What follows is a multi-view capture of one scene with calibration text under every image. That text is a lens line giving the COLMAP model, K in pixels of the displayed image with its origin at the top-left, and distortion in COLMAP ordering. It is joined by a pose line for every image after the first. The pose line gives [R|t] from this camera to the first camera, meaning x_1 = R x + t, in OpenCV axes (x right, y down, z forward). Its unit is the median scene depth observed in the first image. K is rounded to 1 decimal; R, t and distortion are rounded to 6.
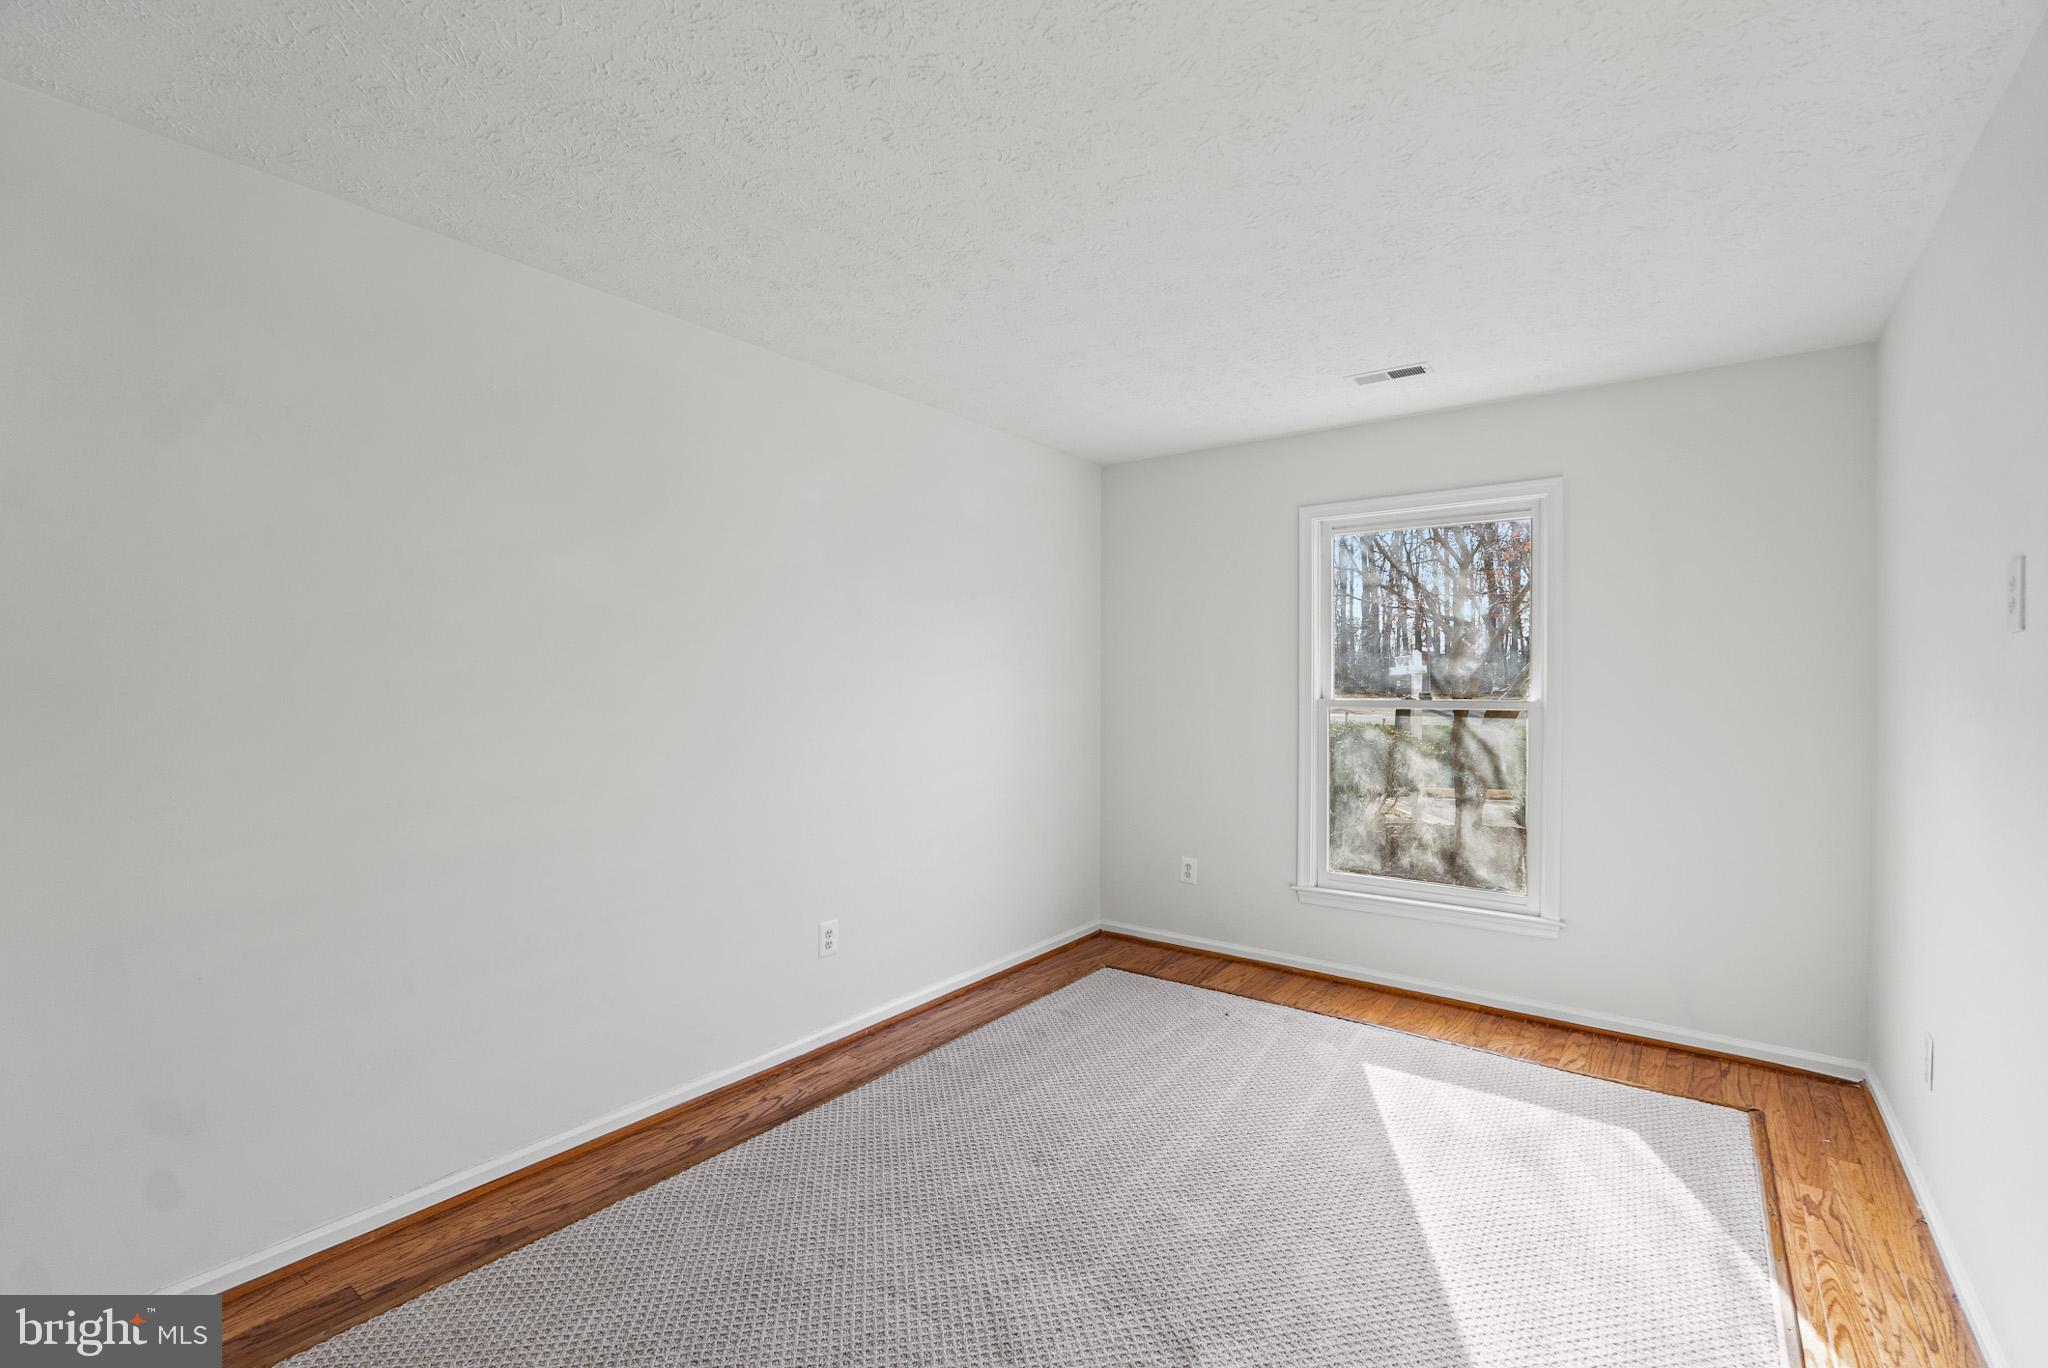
lens RADIAL K [[912.0, 0, 1010.1], [0, 912.0, 673.9], [0, 0, 1]] dist [-0.010150, 0.000461]
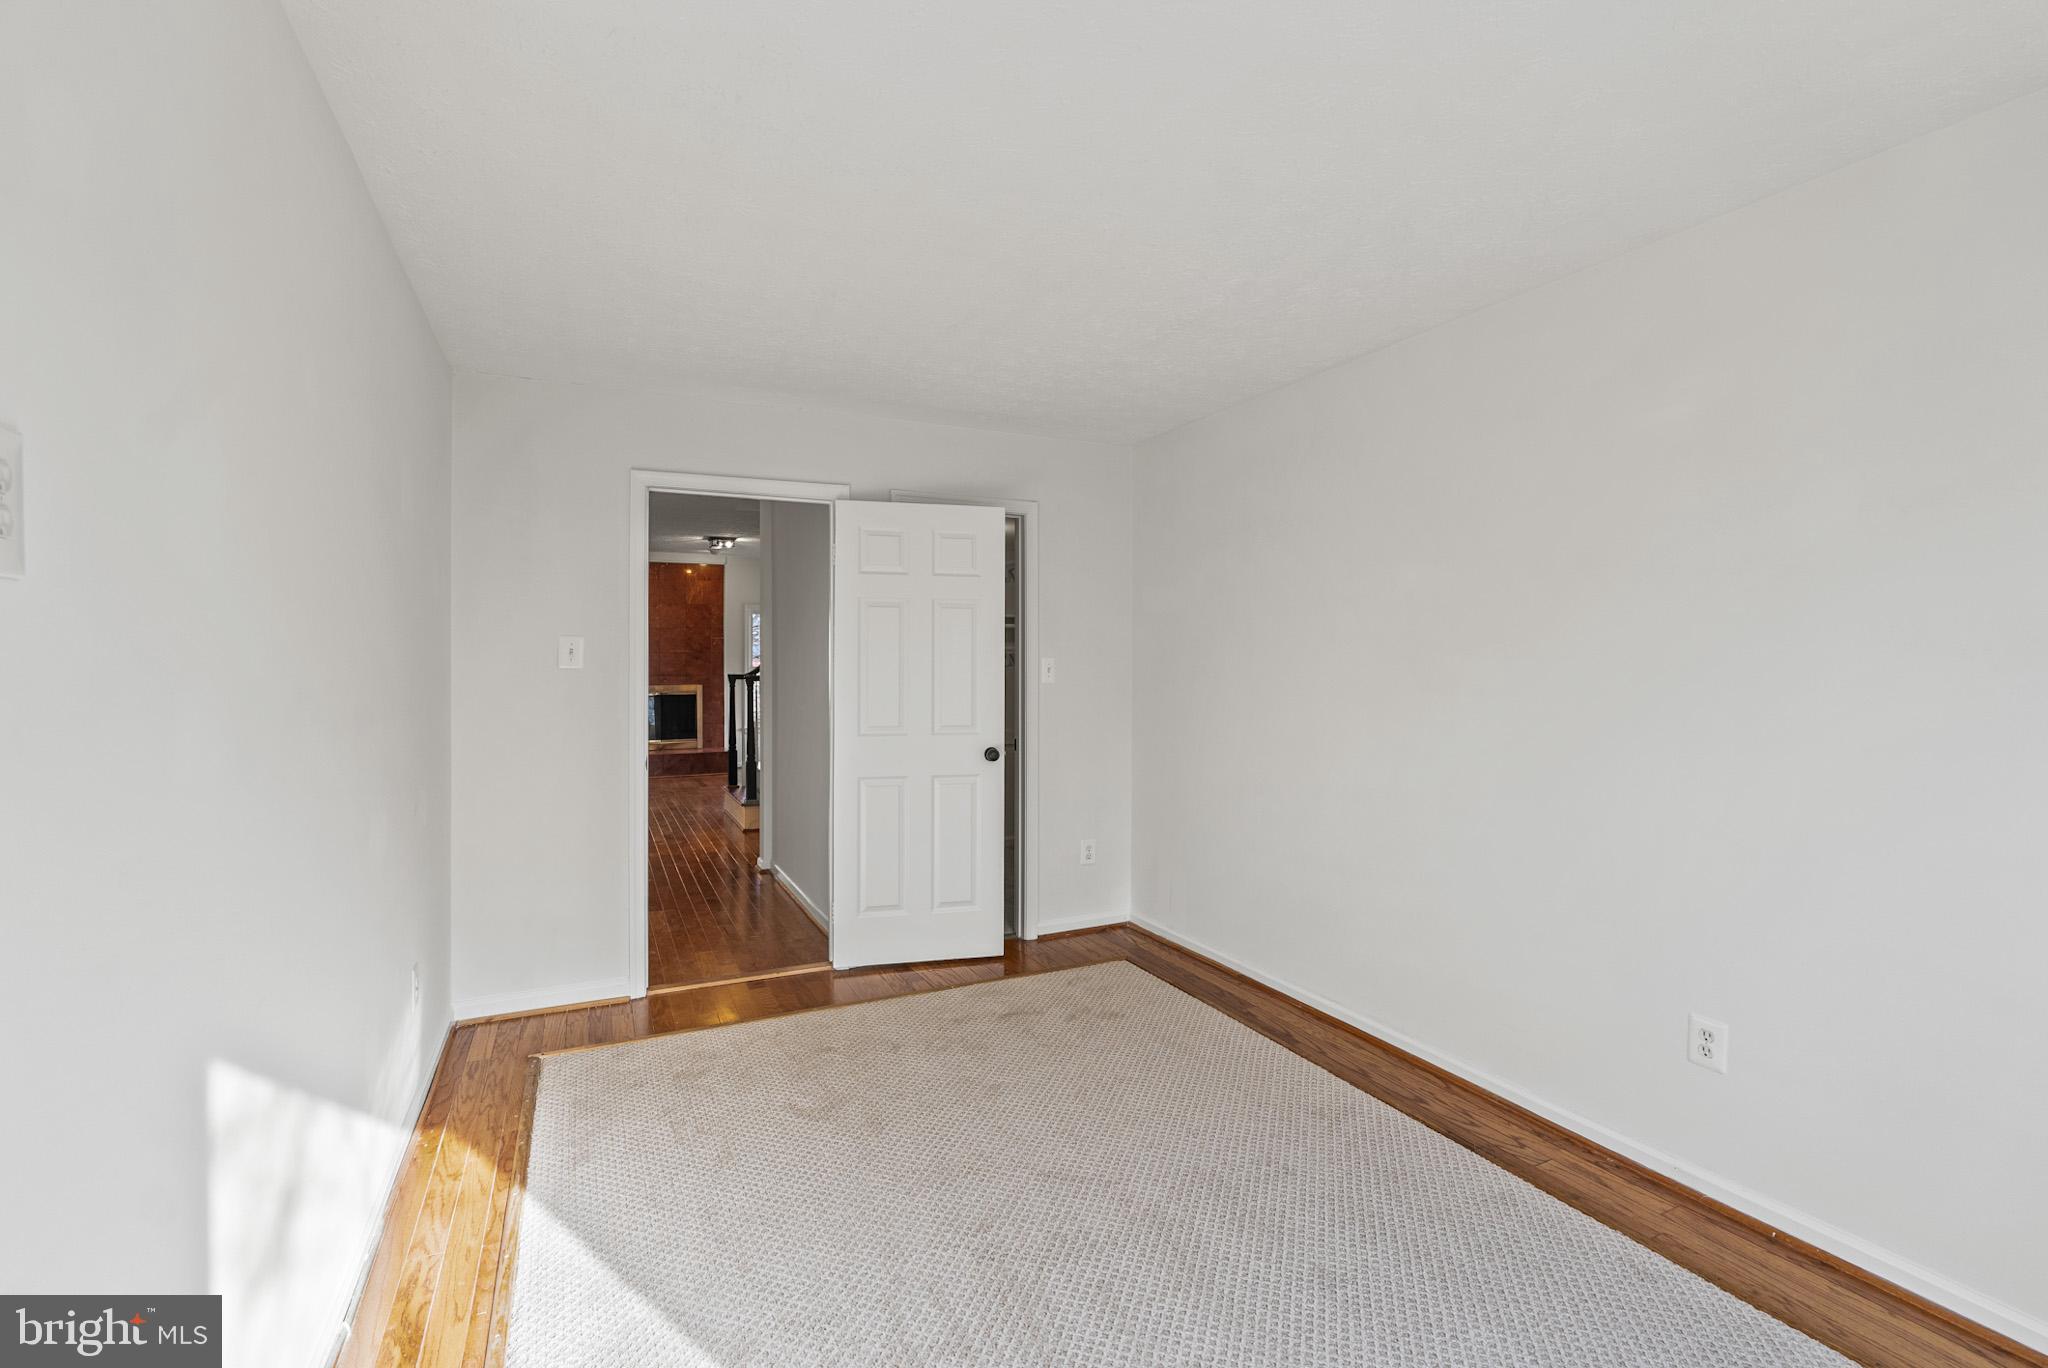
lens RADIAL K [[912.0, 0, 1010.1], [0, 912.0, 673.9], [0, 0, 1]] dist [-0.010150, 0.000461]
pose [[-0.474790, 0.006514, -0.880075, 0.815698], [0.003385, 0.999979, 0.005576, 0.009023], [0.880093, -0.000331, -0.474802, 1.085632]]
